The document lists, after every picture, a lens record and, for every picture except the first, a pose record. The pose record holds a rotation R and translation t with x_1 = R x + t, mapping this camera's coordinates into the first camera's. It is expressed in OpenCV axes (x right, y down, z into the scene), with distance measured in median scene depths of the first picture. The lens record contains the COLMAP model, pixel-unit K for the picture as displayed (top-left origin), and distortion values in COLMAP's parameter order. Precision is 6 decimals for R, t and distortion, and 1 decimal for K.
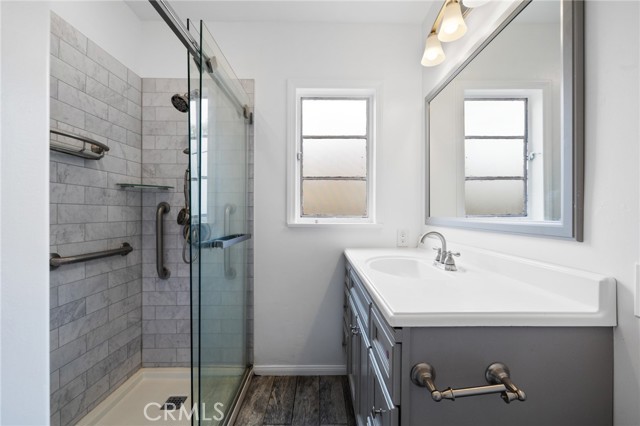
lens RADIAL K [[267.9, 0, 319.9], [0, 267.9, 214.4], [0, 0, 1]] dist [-0.001802, -0.001048]
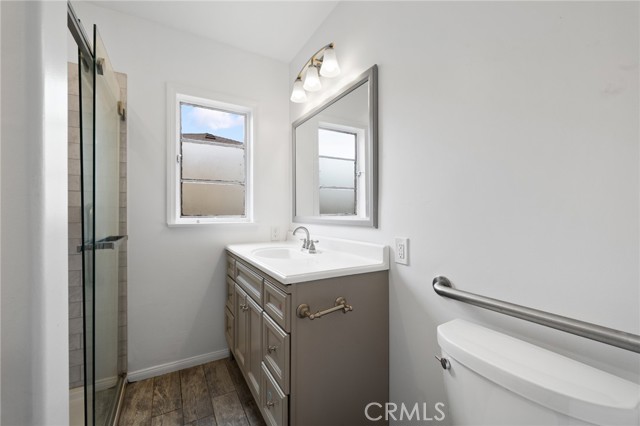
lens RADIAL K [[267.9, 0, 320.3], [0, 267.9, 212.9], [0, 0, 1]] dist [-0.001802, -0.001048]
pose [[0.870739, -0.005218, 0.491718, -0.123849], [0.006137, 0.999981, -0.000255, -0.003979], [-0.491707, 0.003239, 0.870755, -0.186402]]
